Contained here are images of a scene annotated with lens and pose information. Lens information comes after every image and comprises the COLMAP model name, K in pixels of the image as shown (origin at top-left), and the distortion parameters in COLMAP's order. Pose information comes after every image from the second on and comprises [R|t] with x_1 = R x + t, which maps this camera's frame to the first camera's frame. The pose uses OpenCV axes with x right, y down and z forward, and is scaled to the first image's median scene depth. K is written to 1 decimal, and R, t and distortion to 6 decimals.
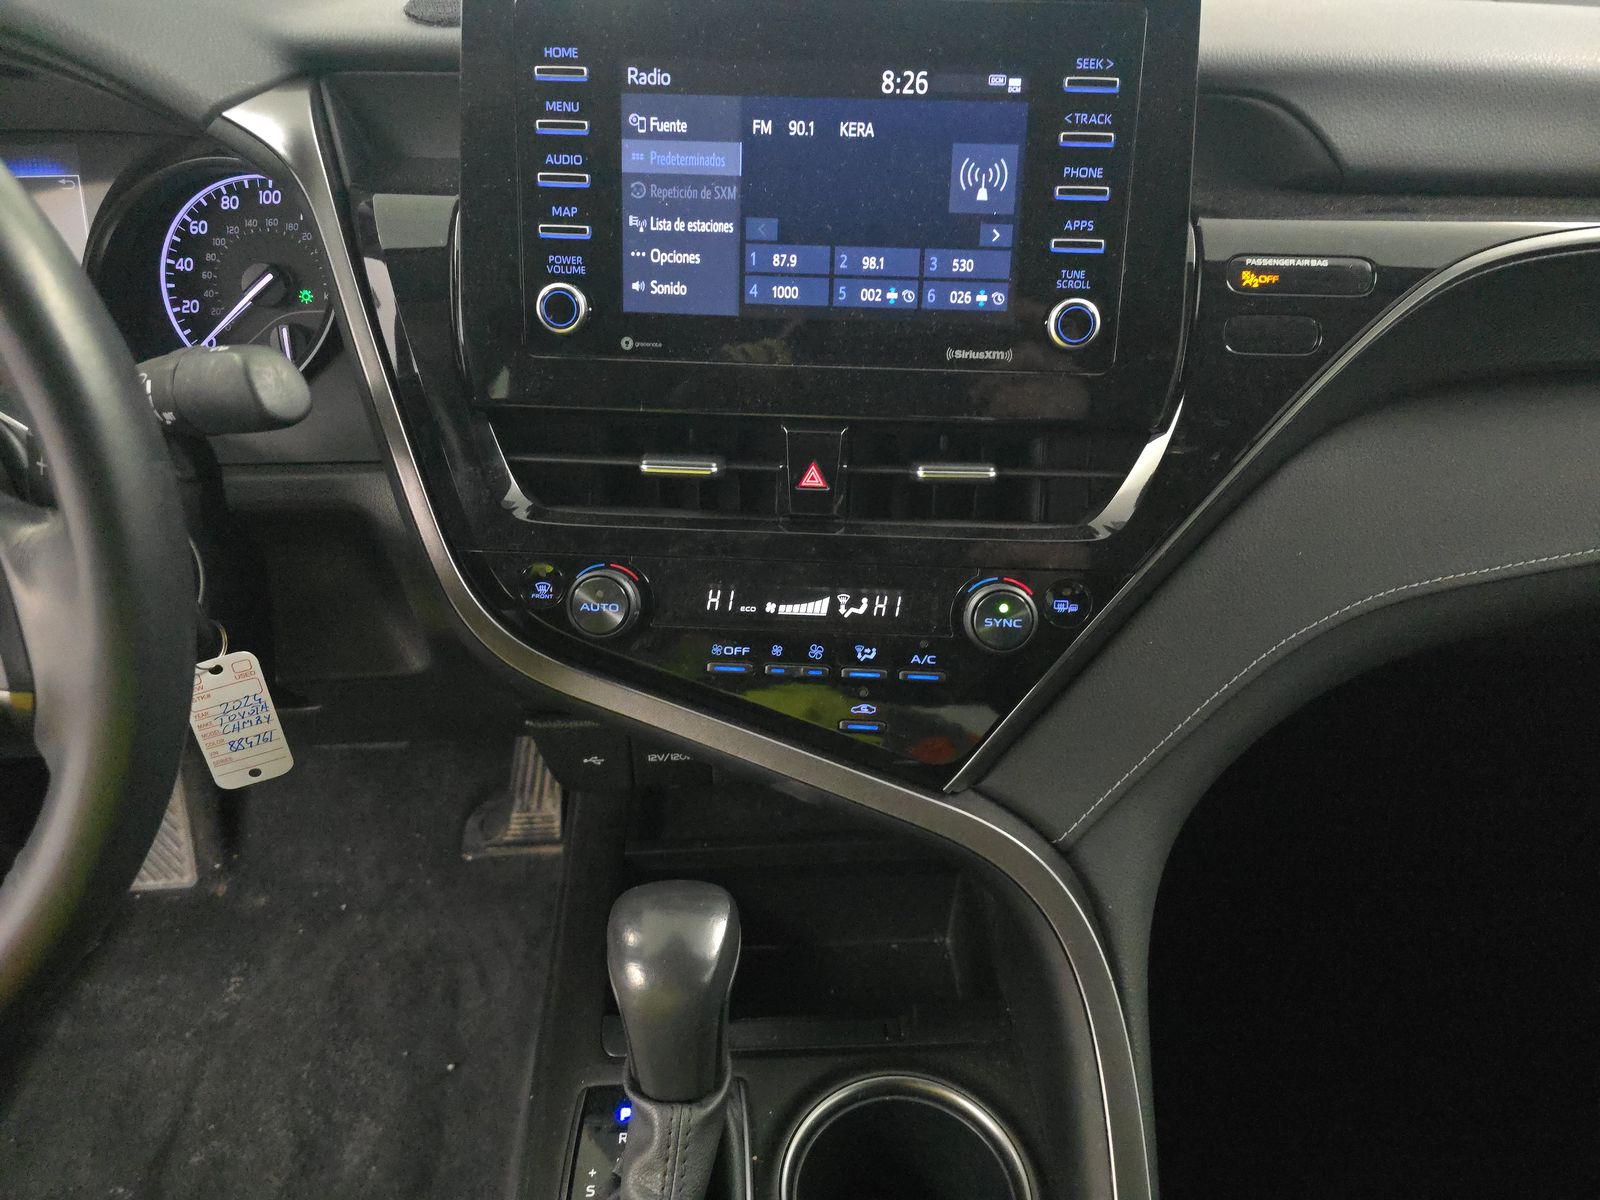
lens RADIAL K [[1086.2, 0, 803.3], [0, 1086.2, 605.5], [0, 0, 1]] dist [0.021233, -0.014955]
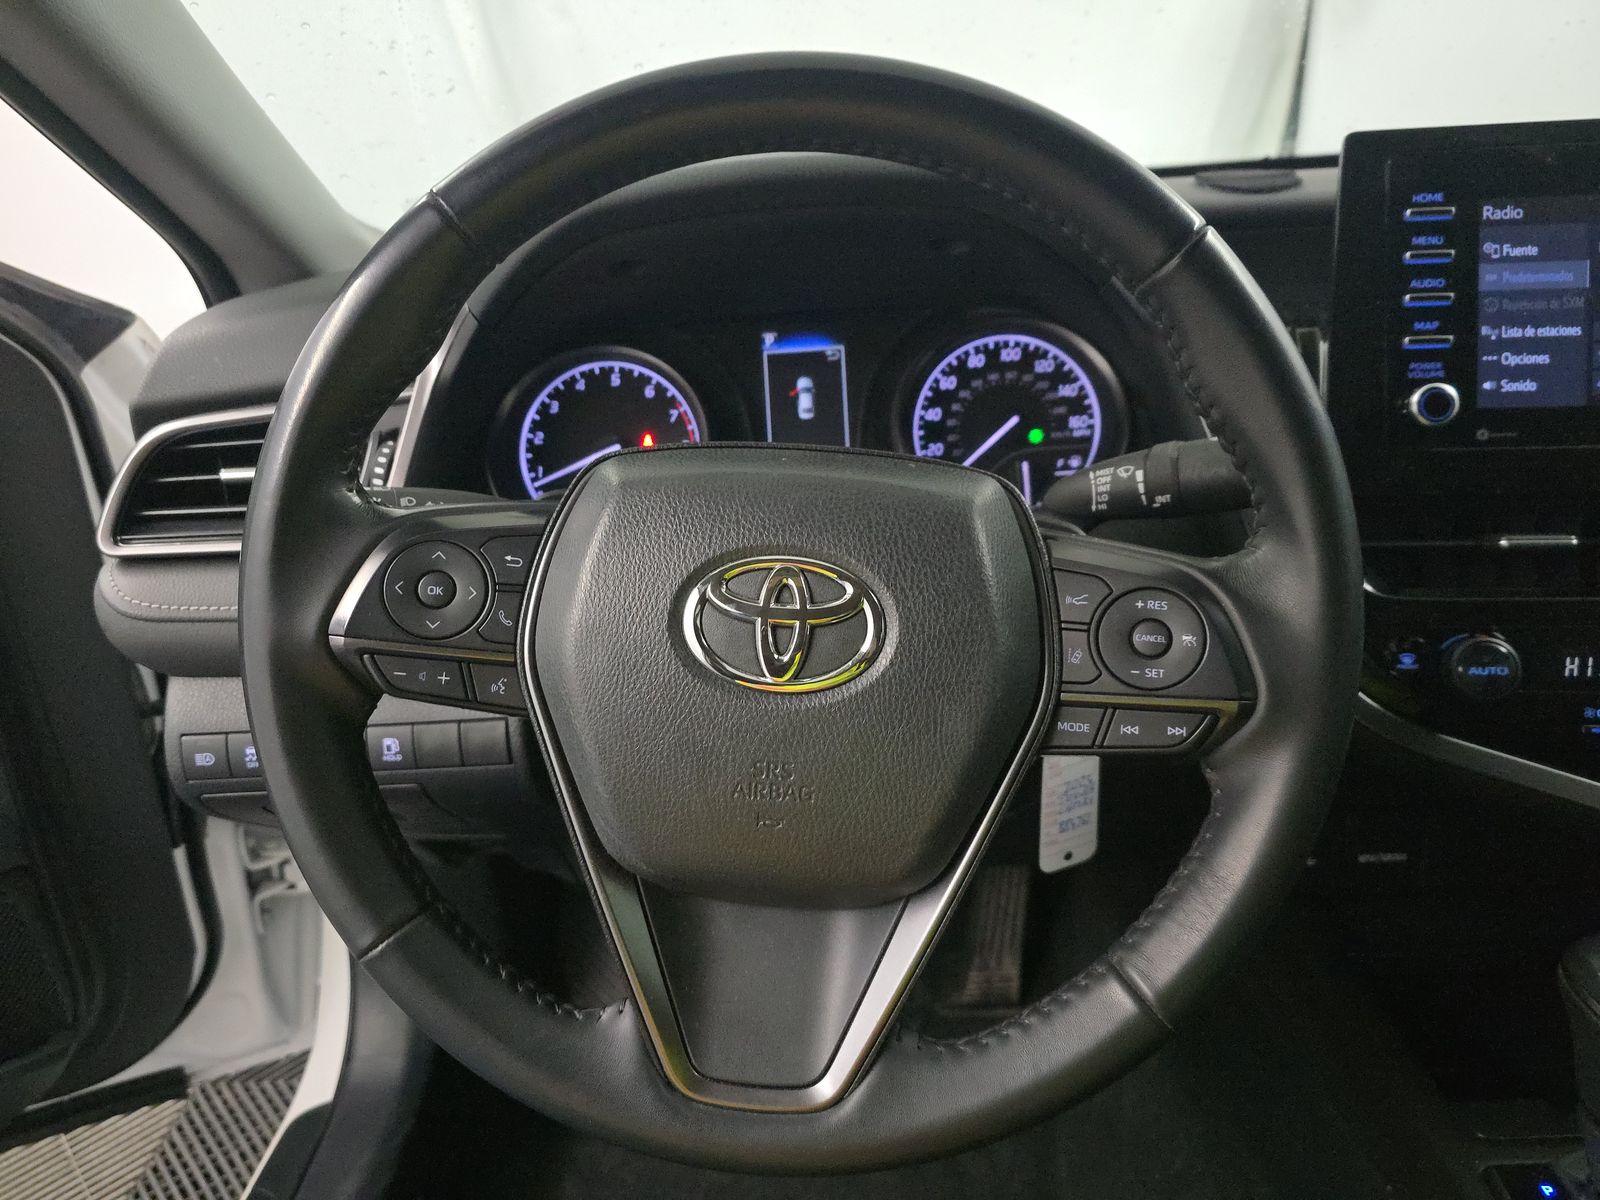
lens RADIAL K [[1086.2, 0, 800.6], [0, 1086.2, 598.9], [0, 0, 1]] dist [0.021233, -0.014955]
pose [[0.996454, -0.034892, -0.076560, -0.780980], [0.018264, 0.977960, -0.207991, 0.144325], [0.082130, 0.205855, 0.975130, -0.115738]]
